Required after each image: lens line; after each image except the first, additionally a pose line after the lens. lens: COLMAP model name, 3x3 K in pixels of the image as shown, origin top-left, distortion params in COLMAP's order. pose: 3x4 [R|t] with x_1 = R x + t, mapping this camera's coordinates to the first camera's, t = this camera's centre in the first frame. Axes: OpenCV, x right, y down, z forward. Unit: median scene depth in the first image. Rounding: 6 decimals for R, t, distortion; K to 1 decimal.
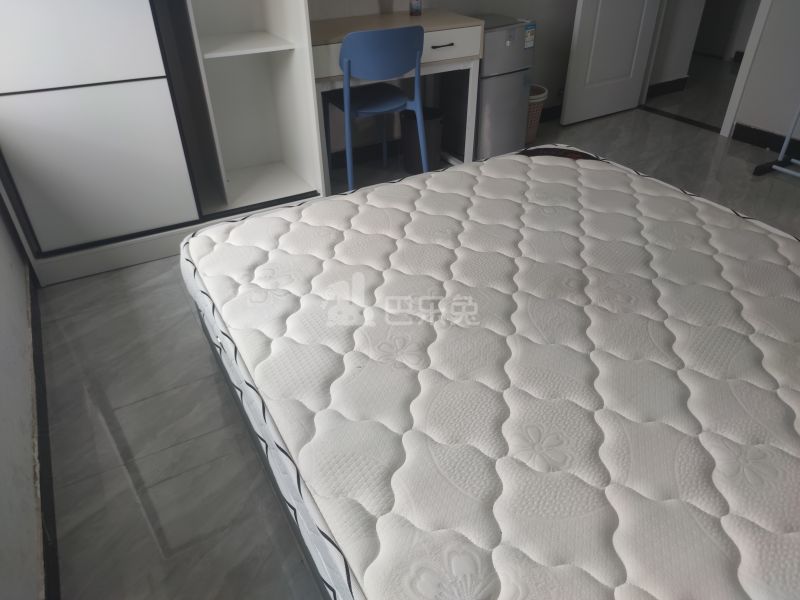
lens RADIAL K [[566.2, 0, 400.9], [0, 566.2, 283.4], [0, 0, 1]] dist [0.076463, -0.075093]
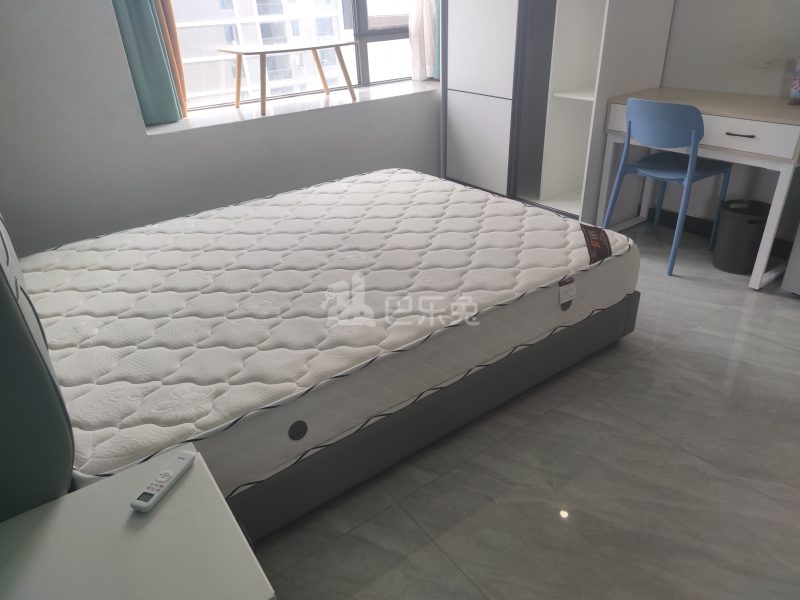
lens RADIAL K [[563.1, 0, 404.1], [0, 563.1, 305.3], [0, 0, 1]] dist [0.089753, -0.086083]
pose [[0.127693, 0.483174, -0.866163, 0.946353], [-0.515857, 0.778247, 0.358082, -0.257892], [0.847105, 0.401091, 0.348625, 0.334573]]
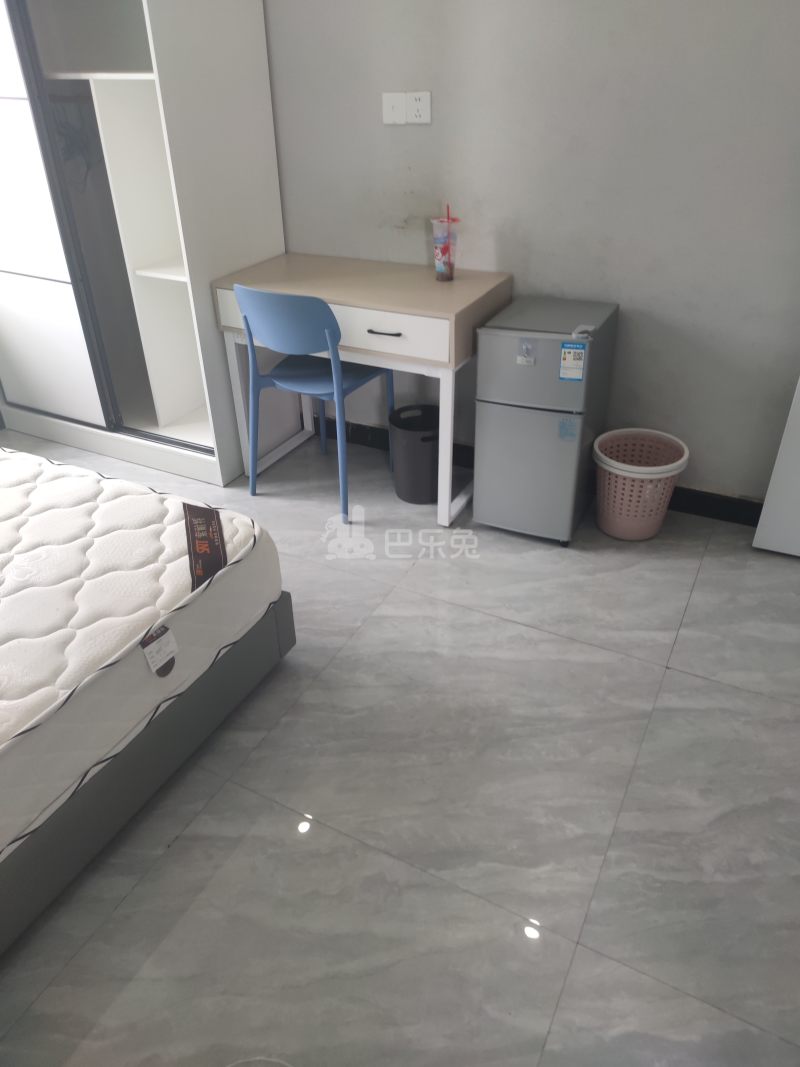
lens RADIAL K [[751.0, 0, 387.0], [0, 751.0, 520.7], [0, 0, 1]] dist [0.089753, -0.086083]
pose [[0.537078, 0.447167, -0.715255, 0.814528], [-0.449770, 0.869146, 0.205650, -0.411786], [0.713621, 0.211250, 0.667921, 0.464231]]
